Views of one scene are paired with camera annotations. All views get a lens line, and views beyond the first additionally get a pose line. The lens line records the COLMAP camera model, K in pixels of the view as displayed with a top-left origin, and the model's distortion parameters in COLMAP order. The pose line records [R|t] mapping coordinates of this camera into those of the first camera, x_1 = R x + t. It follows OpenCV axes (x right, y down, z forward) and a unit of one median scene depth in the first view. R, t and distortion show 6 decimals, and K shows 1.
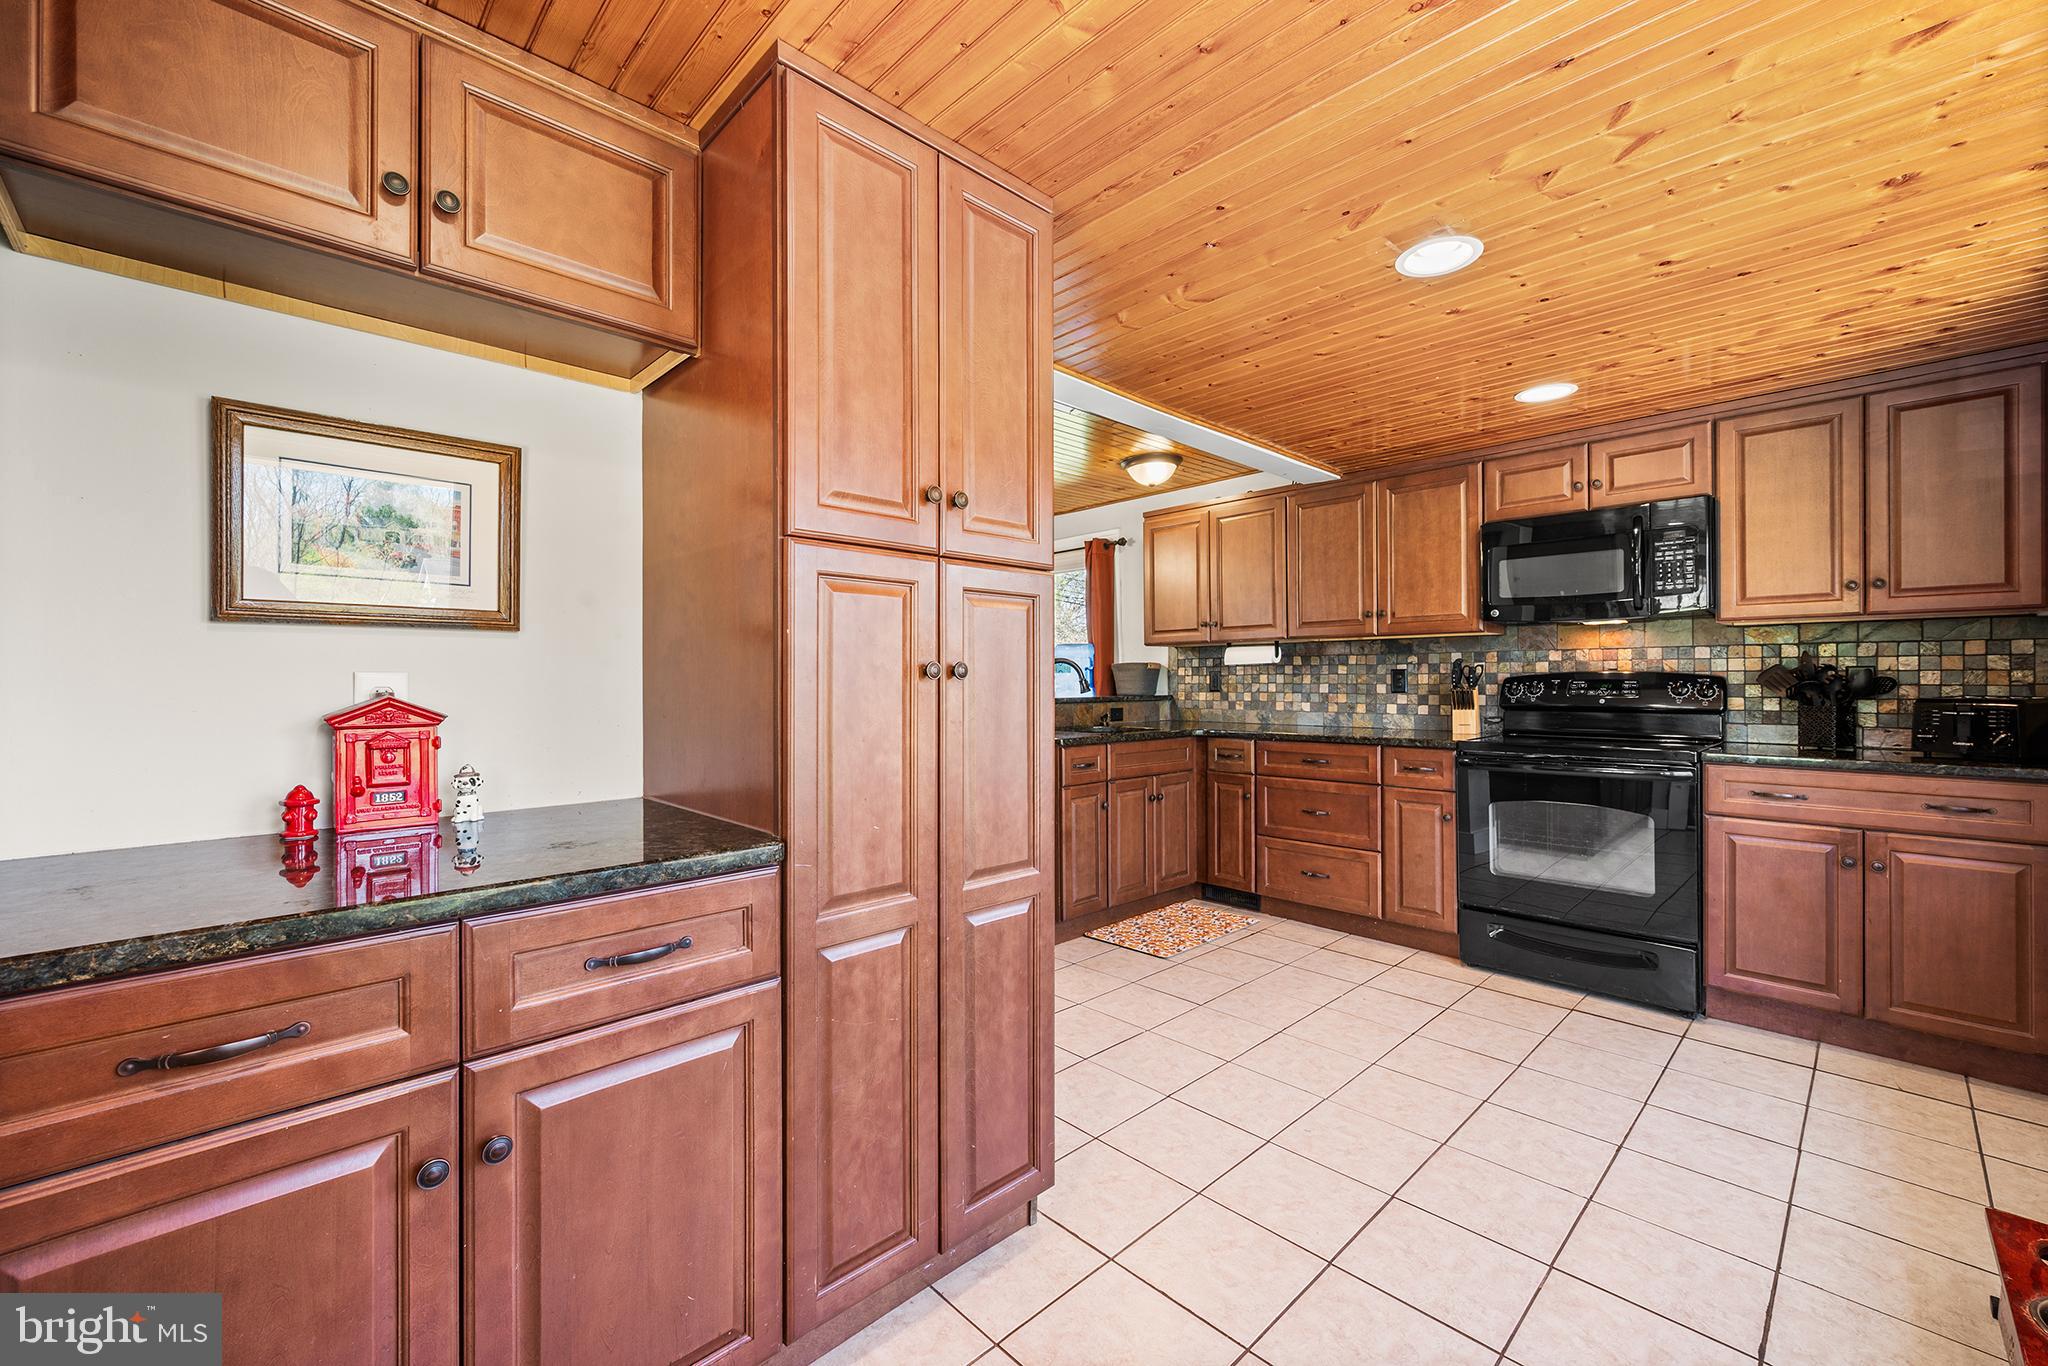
lens RADIAL K [[821.7, 0, 996.8], [0, 821.7, 681.7], [0, 0, 1]] dist [0.004686, 0.000264]
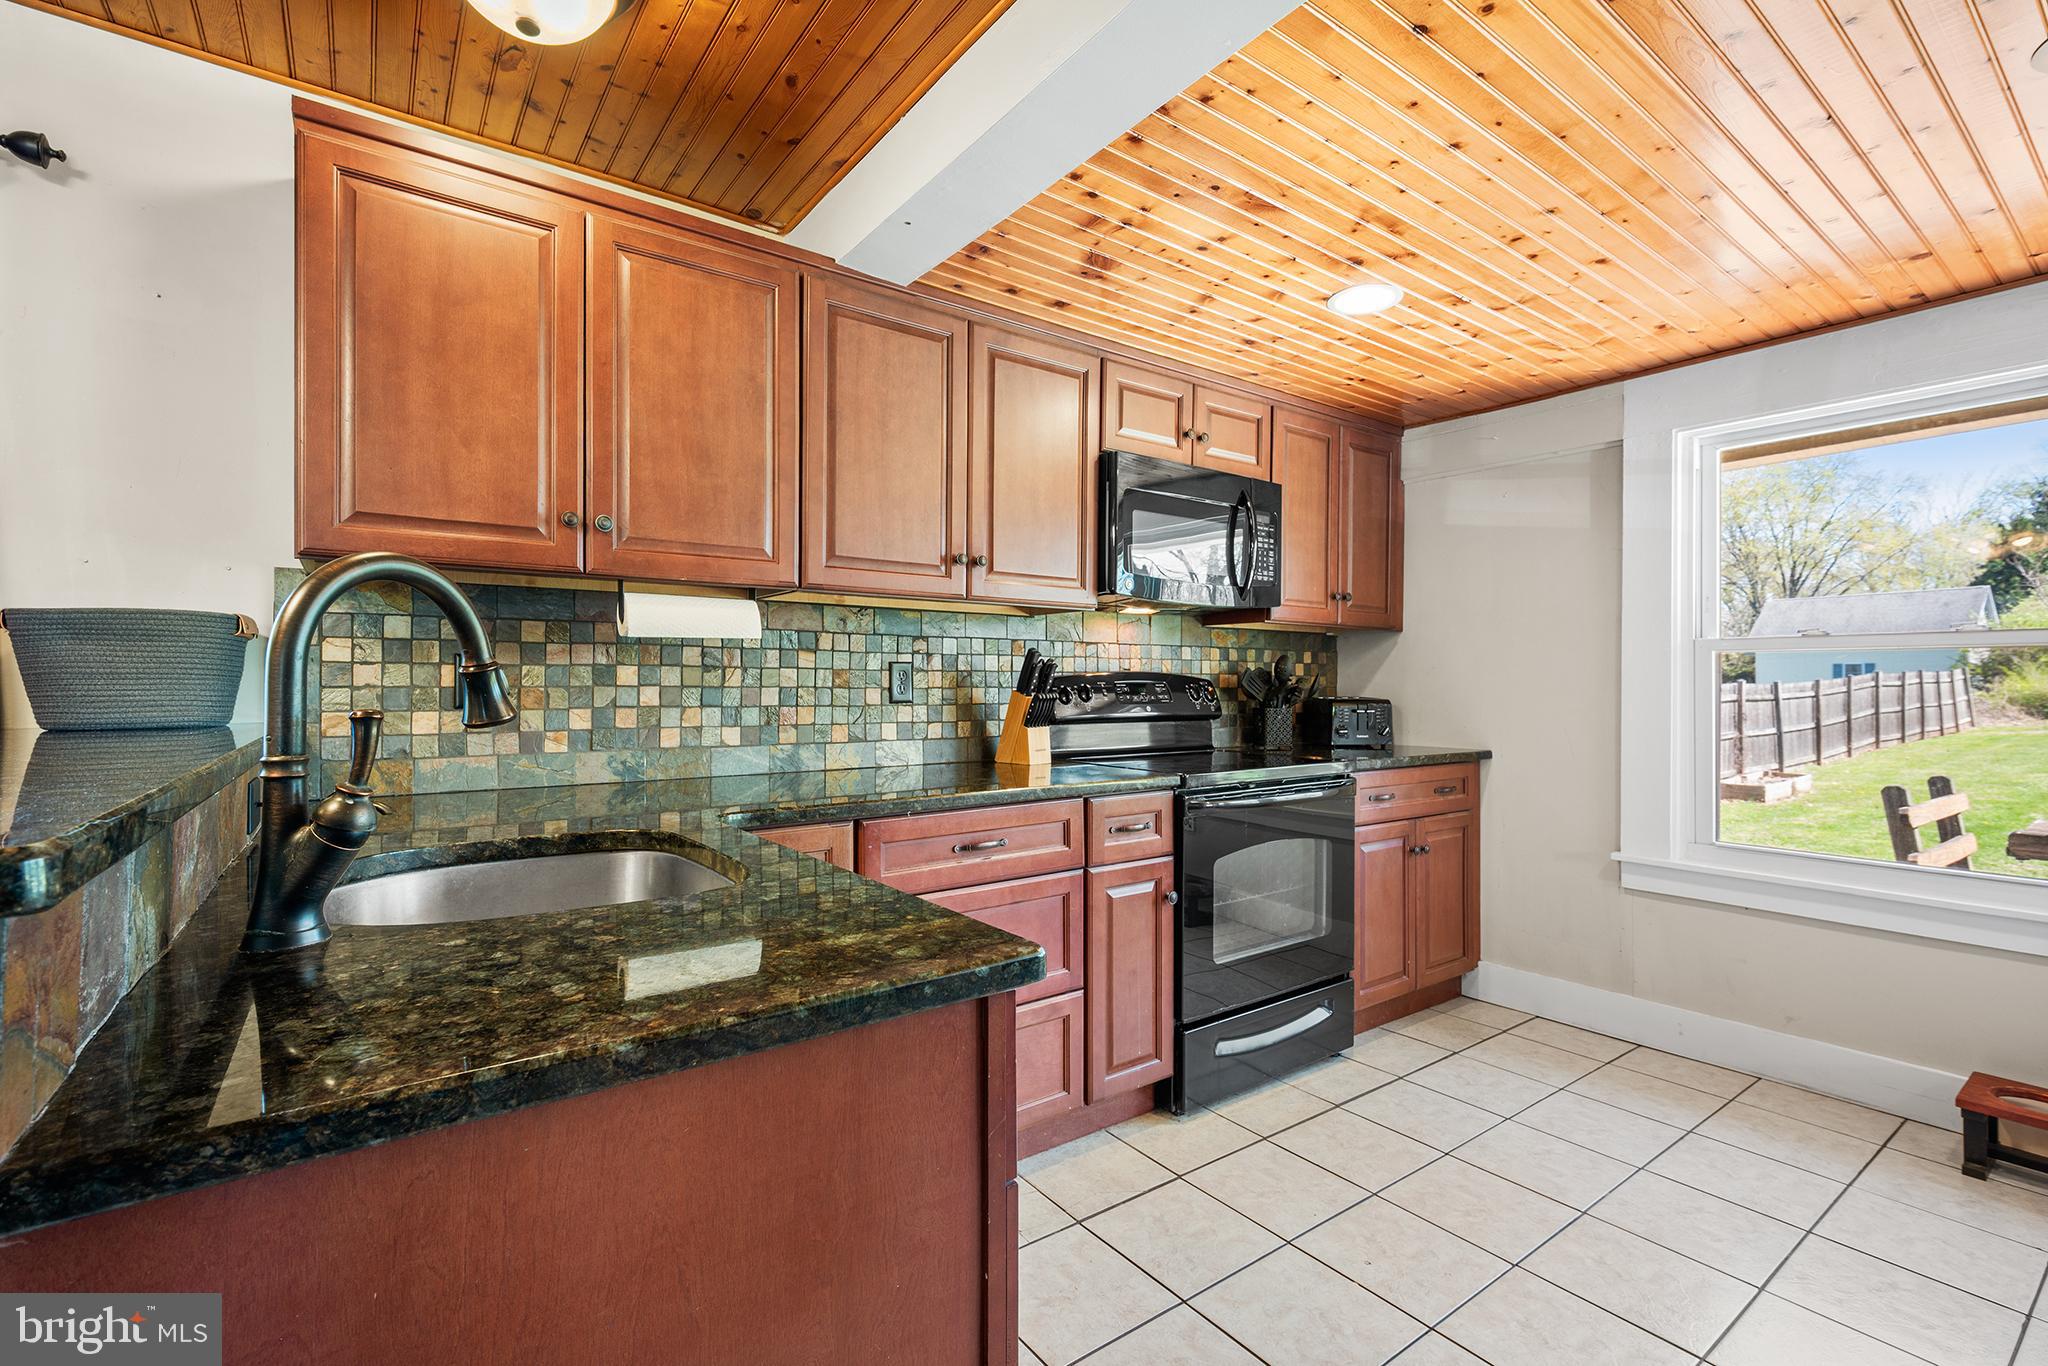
lens RADIAL K [[900.2, 0, 1040.3], [0, 900.2, 686.1], [0, 0, 1]] dist [0.003474, 0.000436]
pose [[0.115895, 0.002643, 0.993258, -0.147727], [-0.001000, 0.999996, -0.002544, 0.003895], [-0.993261, -0.000699, 0.115897, 0.994692]]
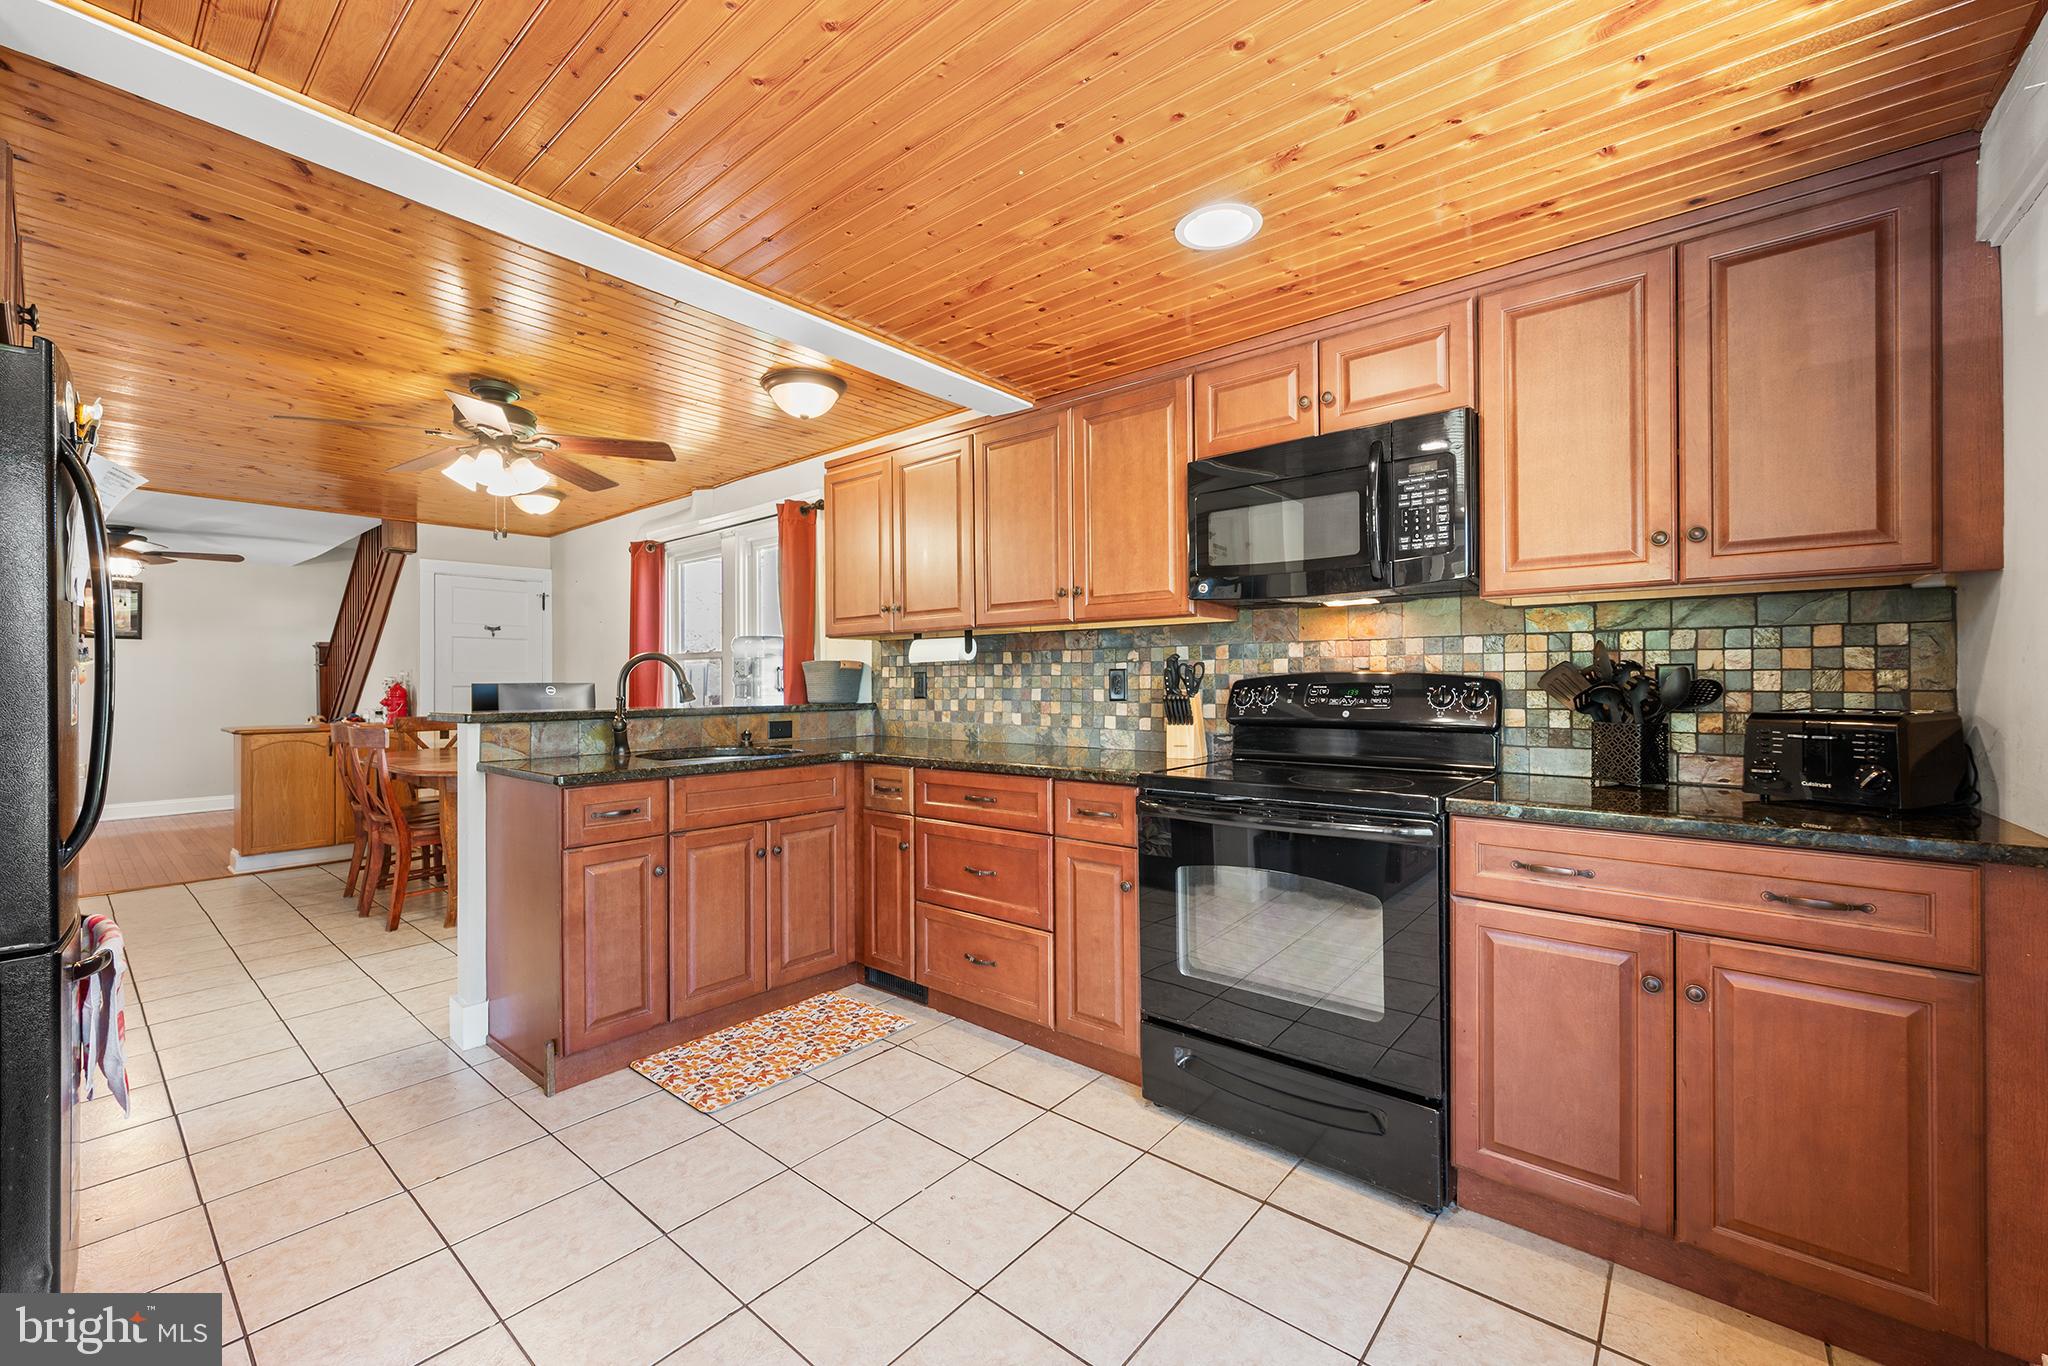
lens RADIAL K [[821.7, 0, 990.2], [0, 821.7, 682.9], [0, 0, 1]] dist [0.004686, 0.000264]
pose [[0.994766, -0.000218, 0.102180, 0.357132], [0.000369, 0.999999, -0.001465, -0.001996], [-0.102180, 0.001495, 0.994765, 0.328333]]
